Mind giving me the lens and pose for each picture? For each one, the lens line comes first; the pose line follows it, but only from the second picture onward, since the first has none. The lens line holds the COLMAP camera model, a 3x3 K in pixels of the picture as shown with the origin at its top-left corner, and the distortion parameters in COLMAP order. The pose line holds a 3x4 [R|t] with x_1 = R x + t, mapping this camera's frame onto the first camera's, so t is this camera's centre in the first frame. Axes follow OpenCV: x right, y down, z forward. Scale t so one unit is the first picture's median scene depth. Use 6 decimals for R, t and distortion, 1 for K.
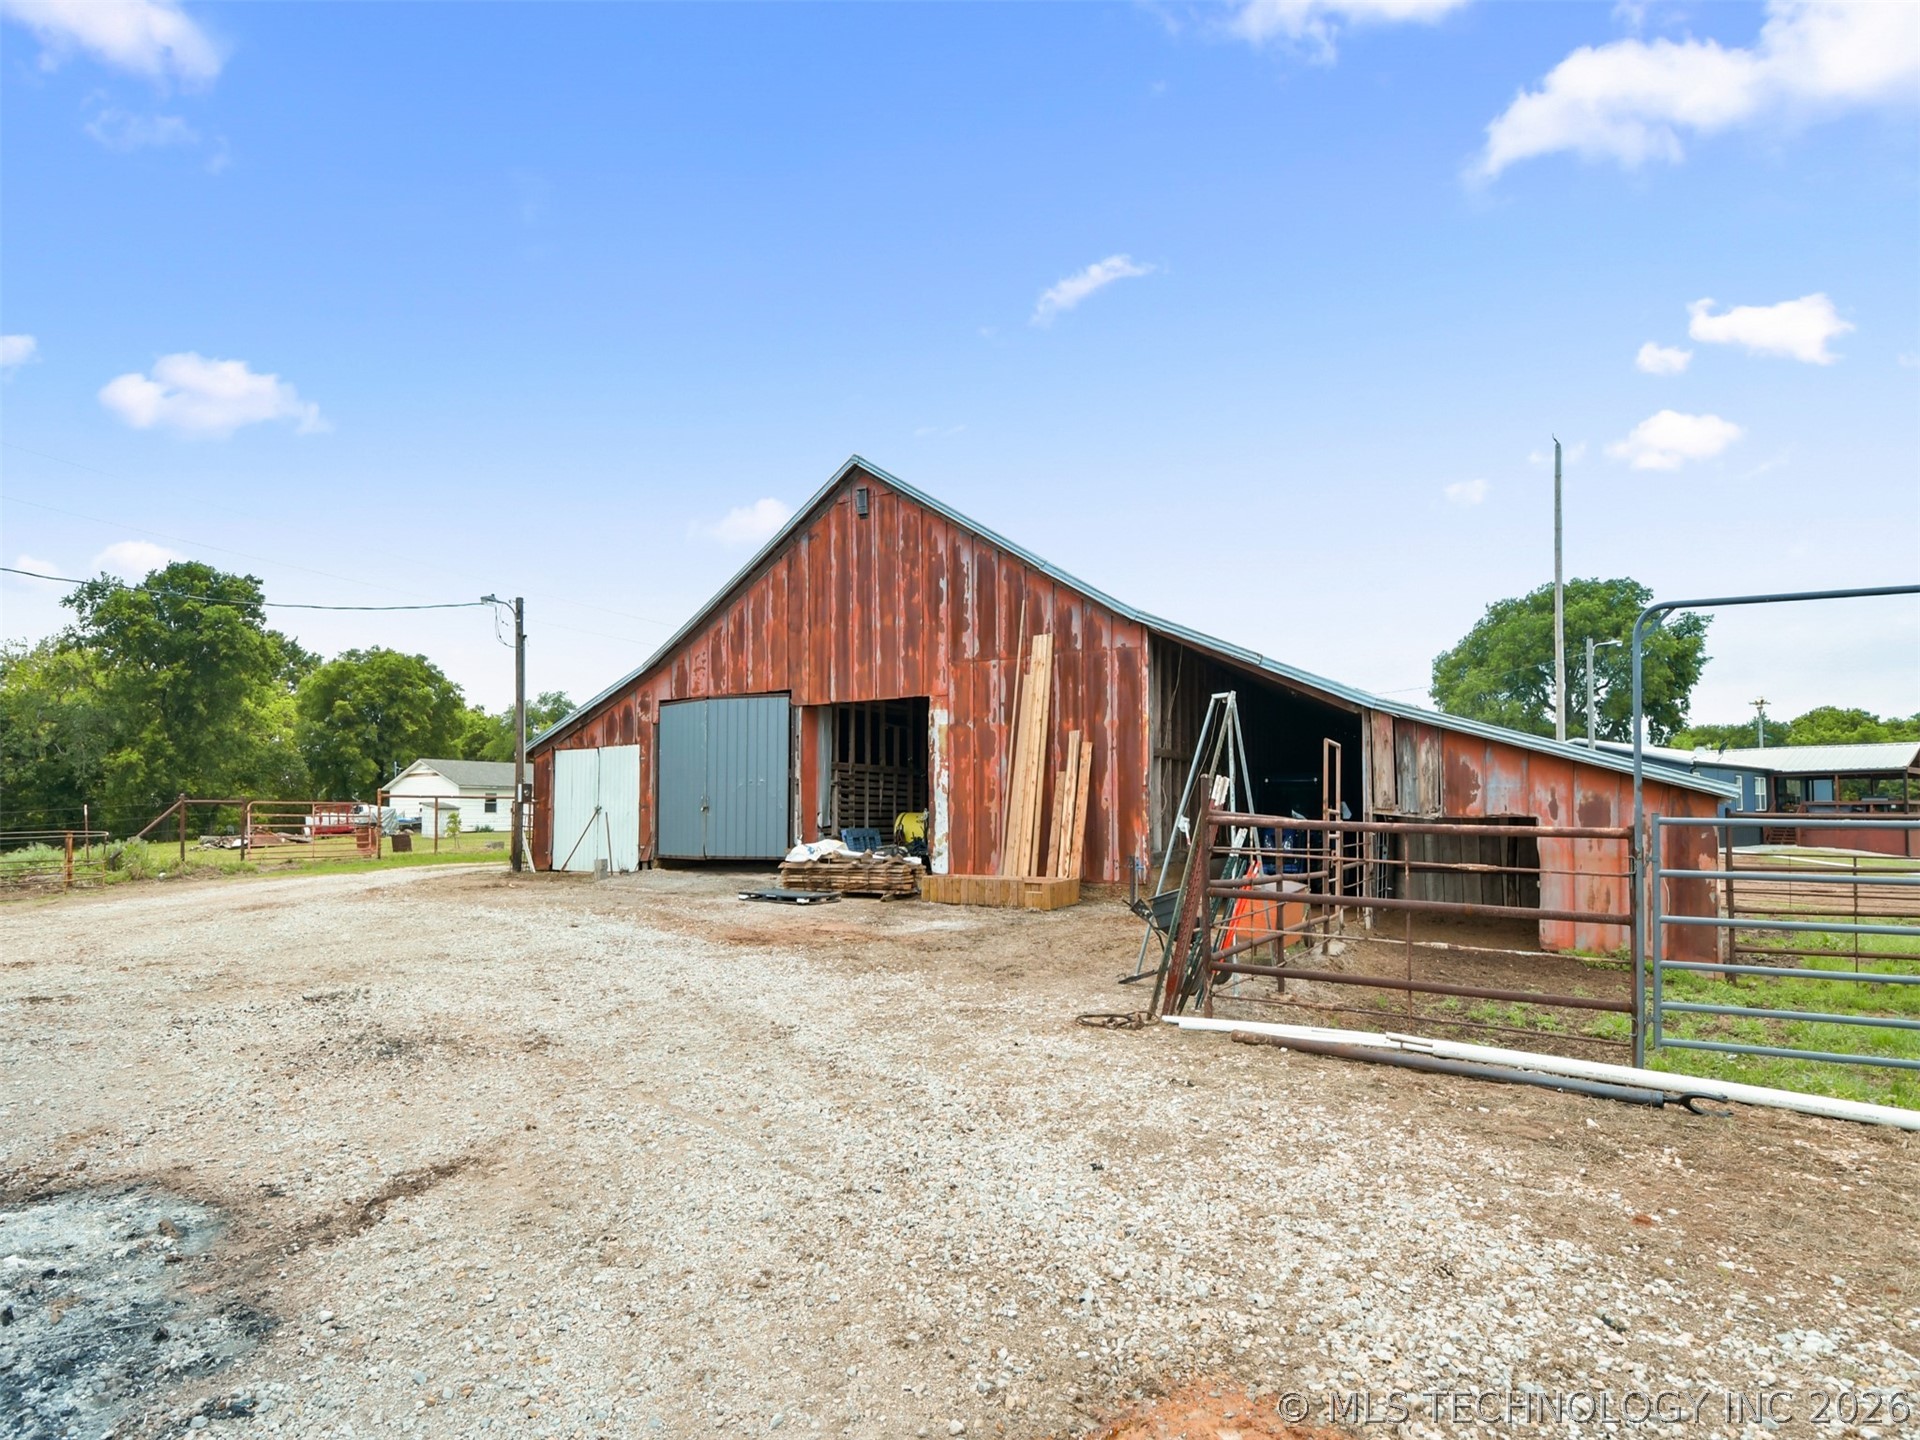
lens RADIAL K [[1005.1, 0, 954.1], [0, 1005.1, 729.6], [0, 0, 1]] dist [0.015133, -0.001270]
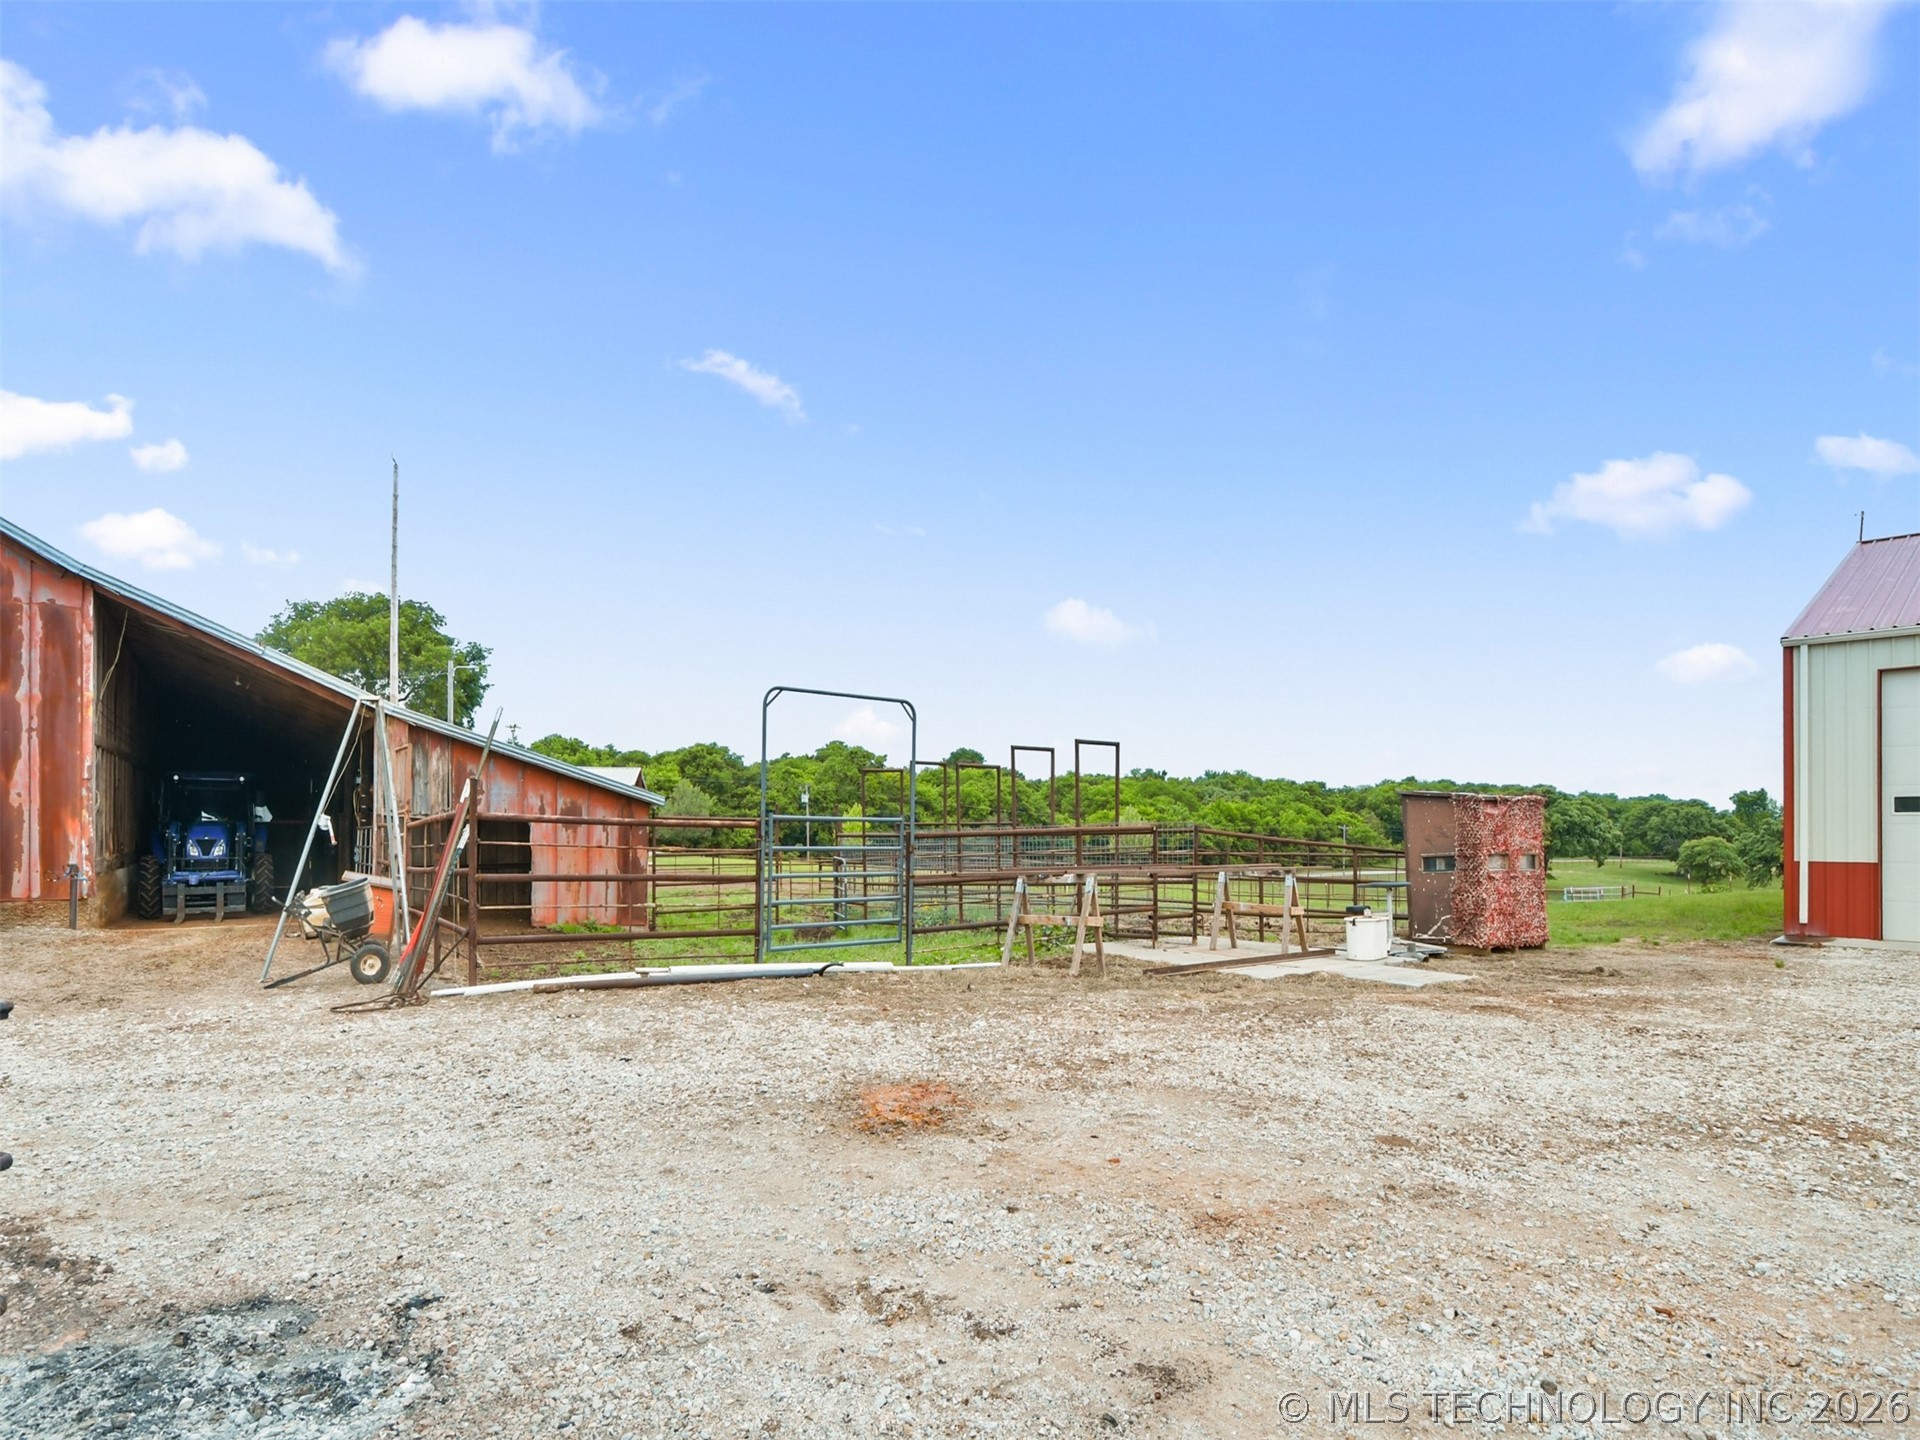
lens RADIAL K [[1005.1, 0, 954.1], [0, 1005.1, 729.6], [0, 0, 1]] dist [0.015133, -0.001270]
pose [[0.462143, 0.084546, 0.882766, -0.642733], [-0.079058, 0.995409, -0.053946, 0.012701], [-0.883275, -0.044859, 0.466705, -0.023278]]
